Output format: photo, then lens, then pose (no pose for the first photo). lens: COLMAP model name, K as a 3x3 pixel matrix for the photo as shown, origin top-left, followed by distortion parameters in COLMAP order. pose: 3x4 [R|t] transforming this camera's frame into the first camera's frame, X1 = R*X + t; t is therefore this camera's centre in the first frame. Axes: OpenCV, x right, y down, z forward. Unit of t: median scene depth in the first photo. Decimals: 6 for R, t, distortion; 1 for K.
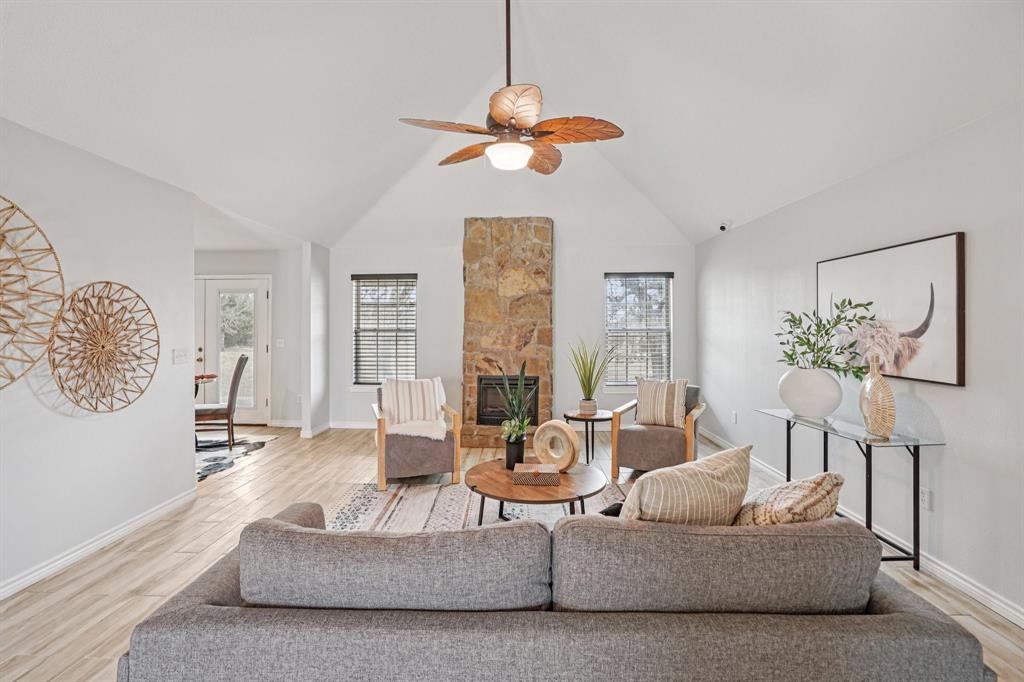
lens RADIAL K [[480.9, 0, 503.7], [0, 480.9, 322.4], [0, 0, 1]] dist [-0.041513, 0.006721]
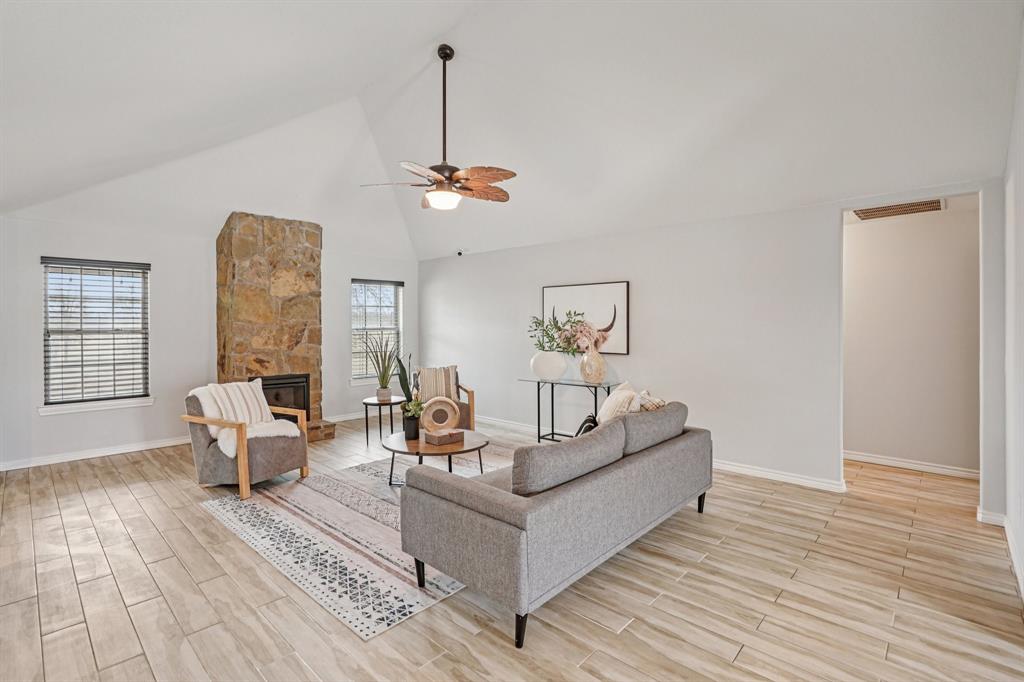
lens RADIAL K [[480.9, 0, 498.1], [0, 480.9, 318.0], [0, 0, 1]] dist [-0.041513, 0.006721]
pose [[0.674321, 0.009649, 0.738375, -0.419964], [-0.004063, 0.999948, -0.009356, -0.001884], [-0.738427, 0.003309, 0.674325, -0.009674]]
